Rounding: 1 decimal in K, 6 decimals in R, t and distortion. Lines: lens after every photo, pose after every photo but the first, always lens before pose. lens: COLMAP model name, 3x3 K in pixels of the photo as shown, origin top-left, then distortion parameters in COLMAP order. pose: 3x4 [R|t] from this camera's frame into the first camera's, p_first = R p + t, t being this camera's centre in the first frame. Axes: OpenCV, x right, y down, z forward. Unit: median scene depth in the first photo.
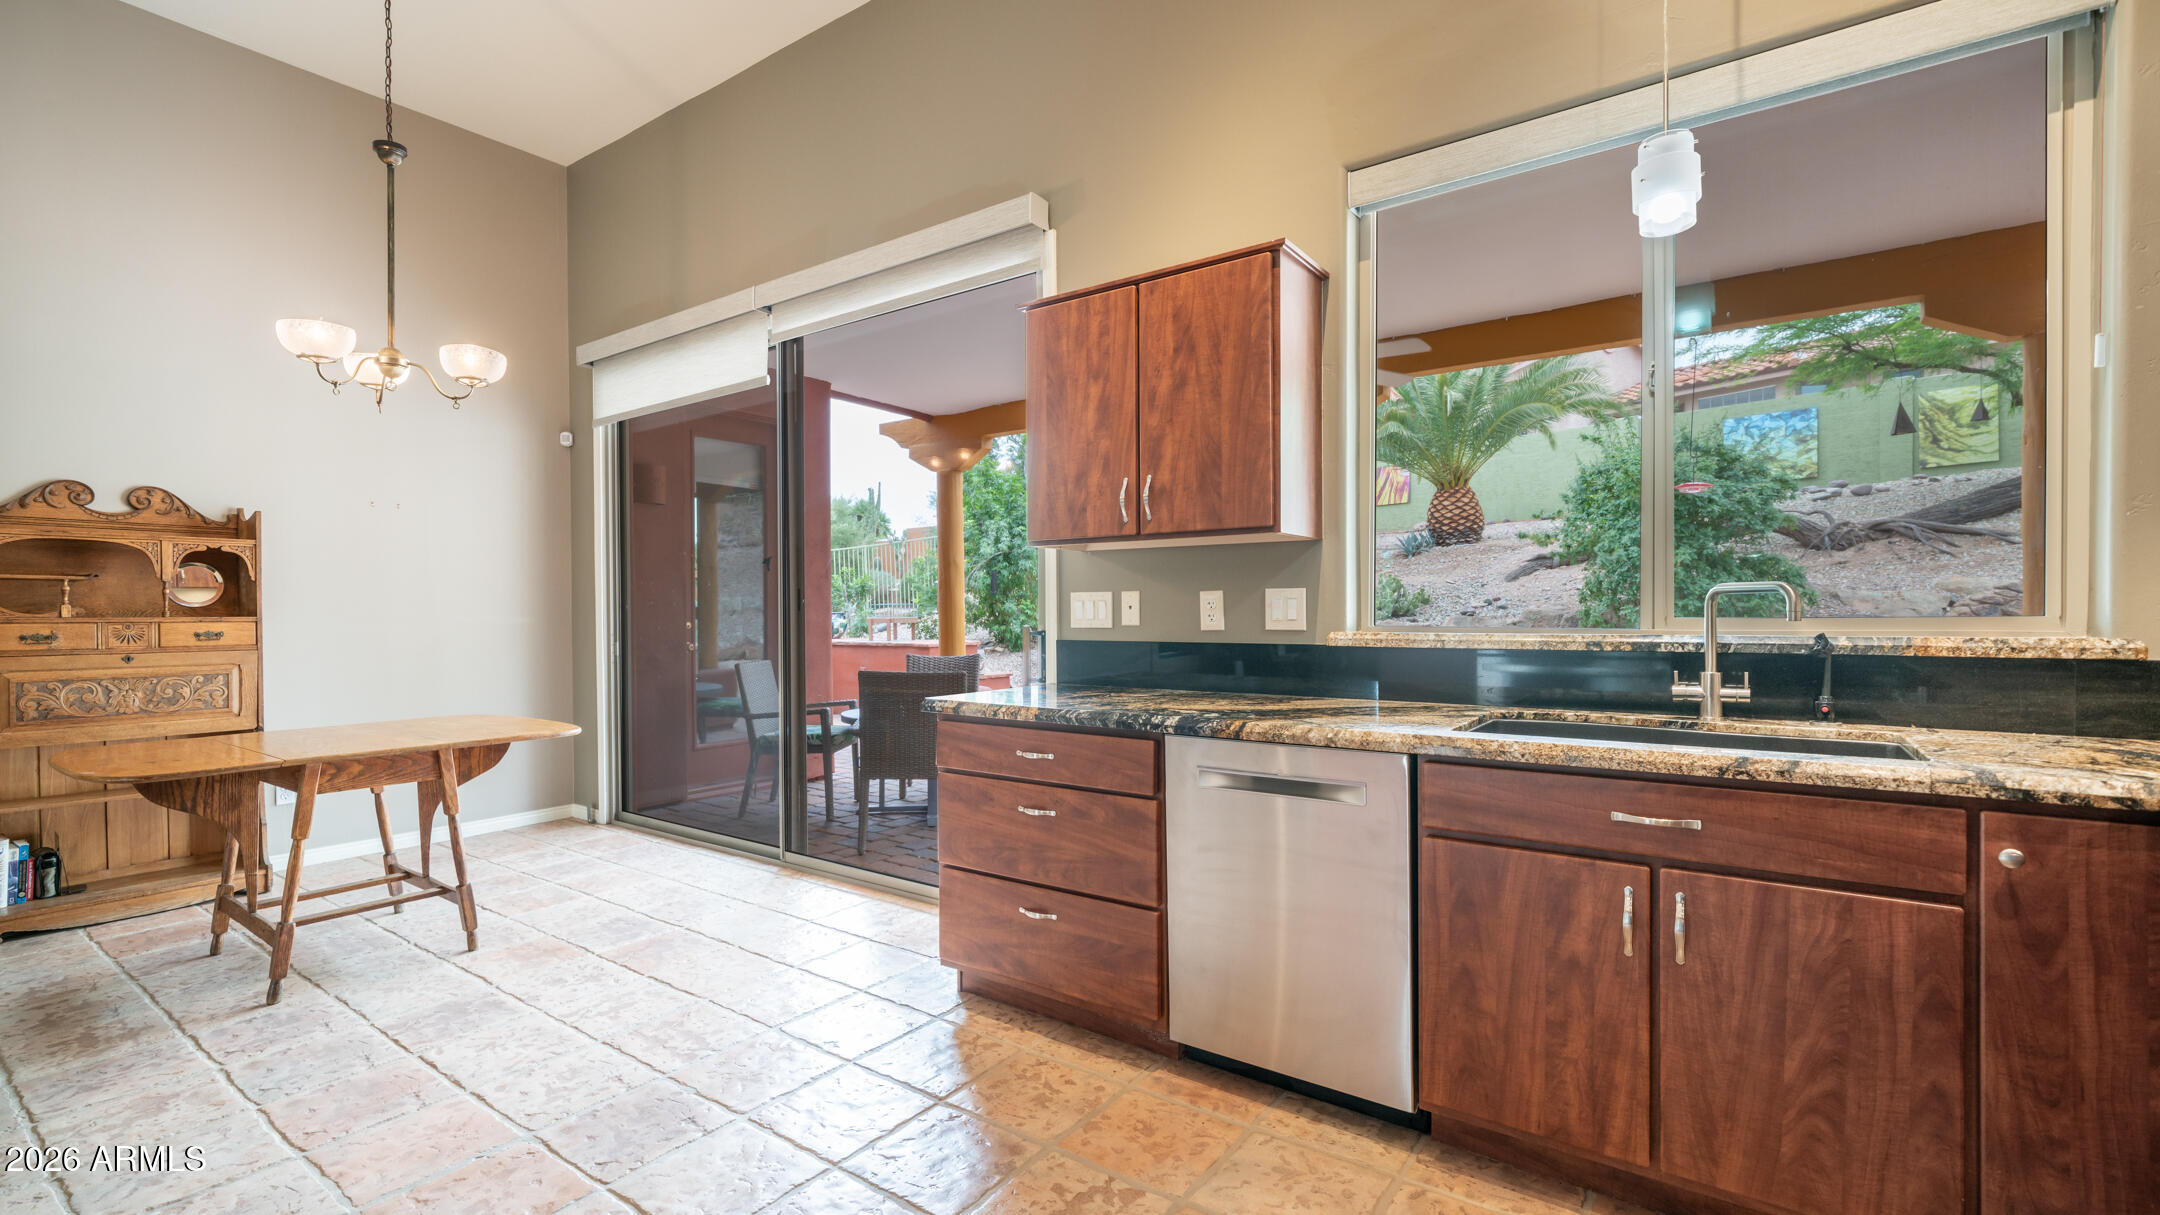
lens RADIAL K [[934.7, 0, 1087.3], [0, 934.7, 619.8], [0, 0, 1]] dist [-0.002852, 0.001632]
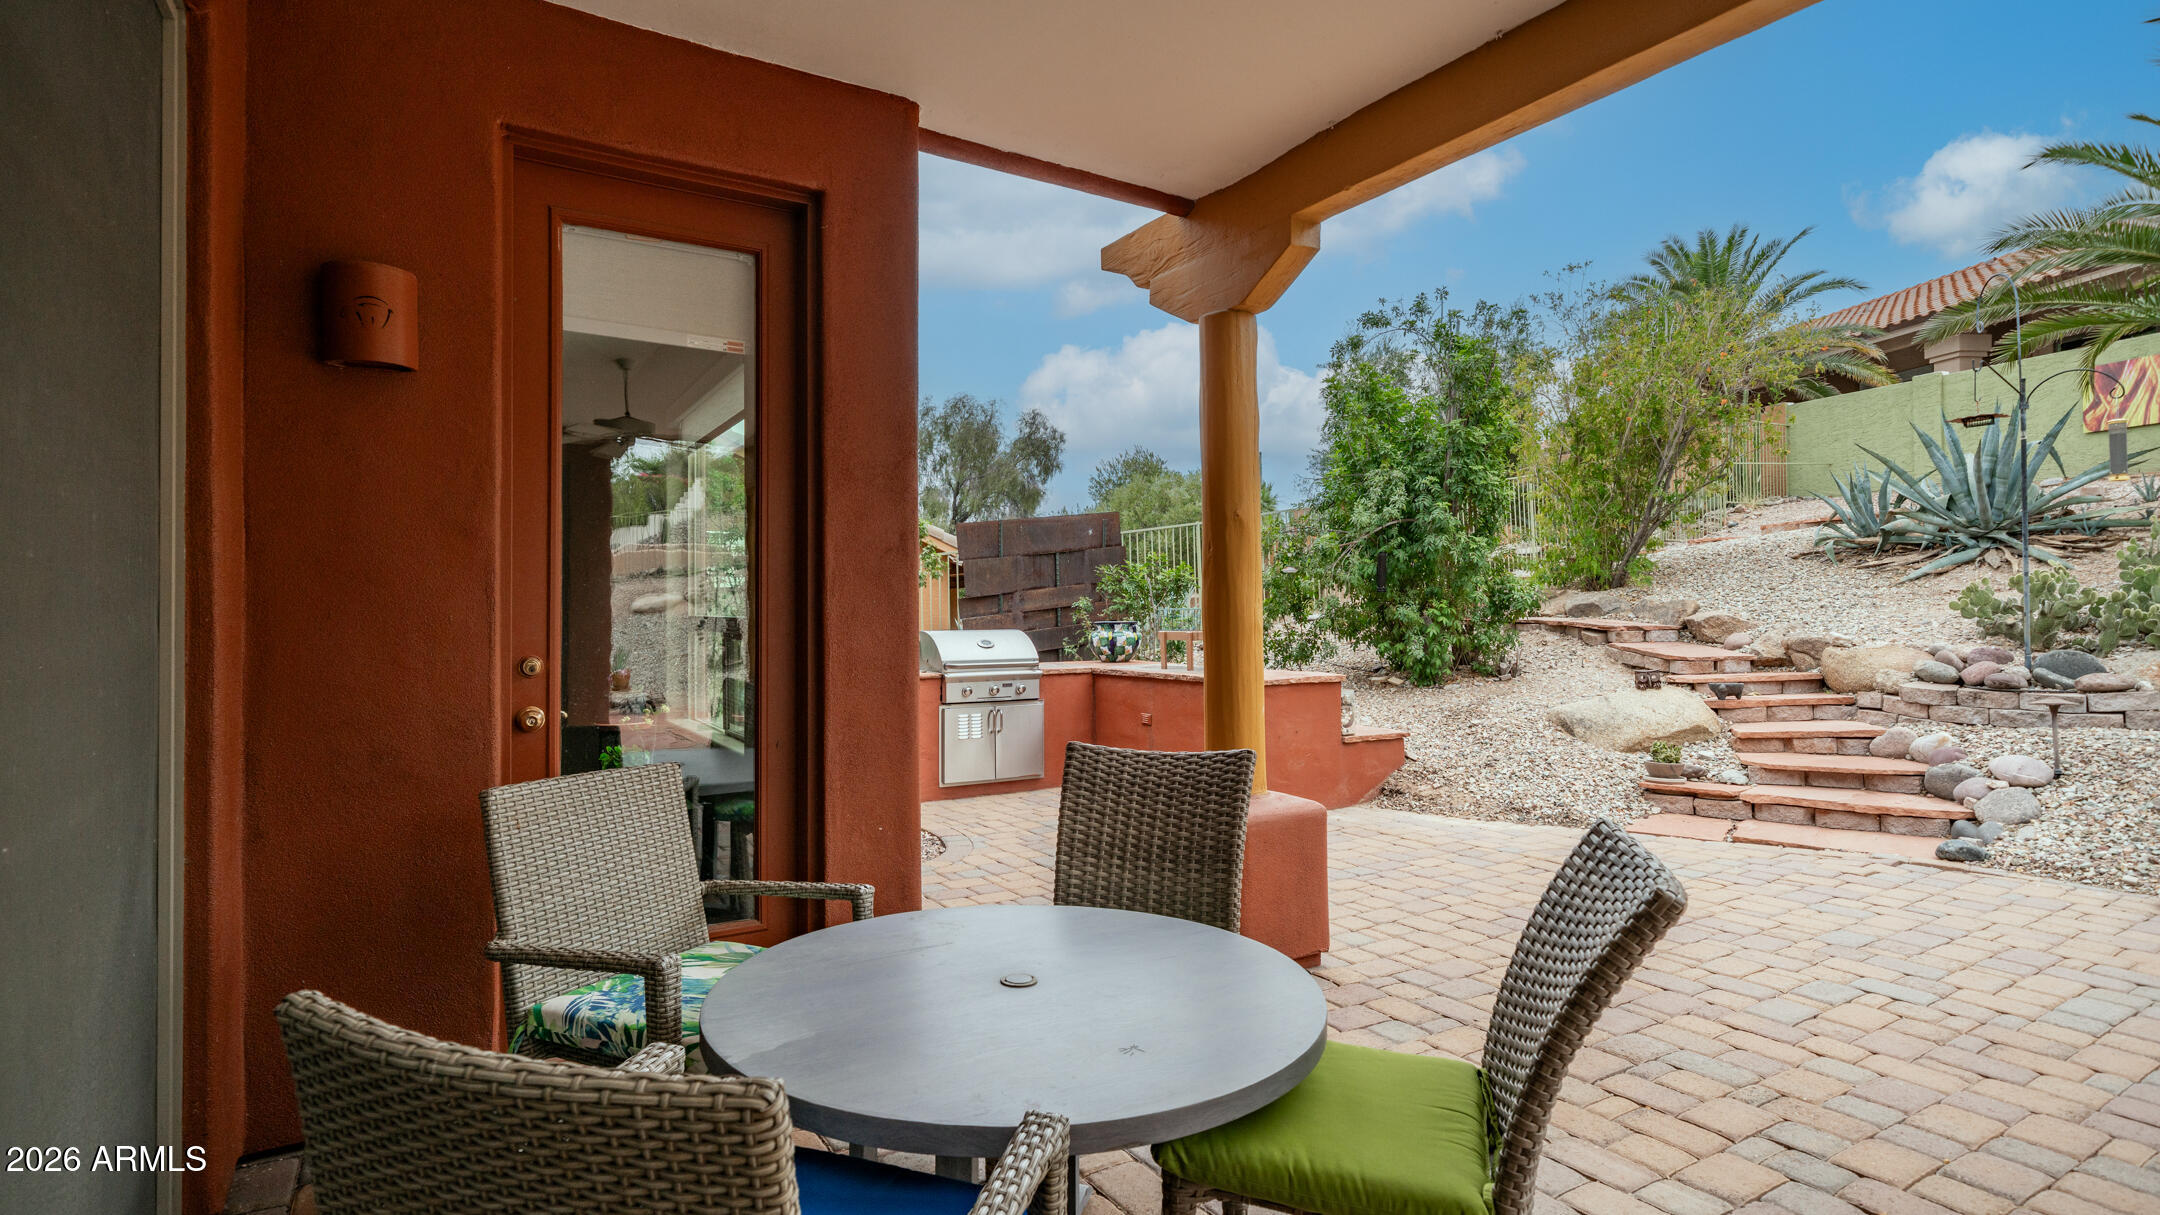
lens RADIAL K [[1071.0, 0, 1066.4], [0, 1071.0, 597.6], [0, 0, 1]] dist [-0.001934, -0.003006]
pose [[0.914002, -0.003855, -0.405692, -0.027924], [-0.003043, 0.999862, -0.016357, -0.057839], [0.405698, 0.016185, 0.913864, 1.423824]]
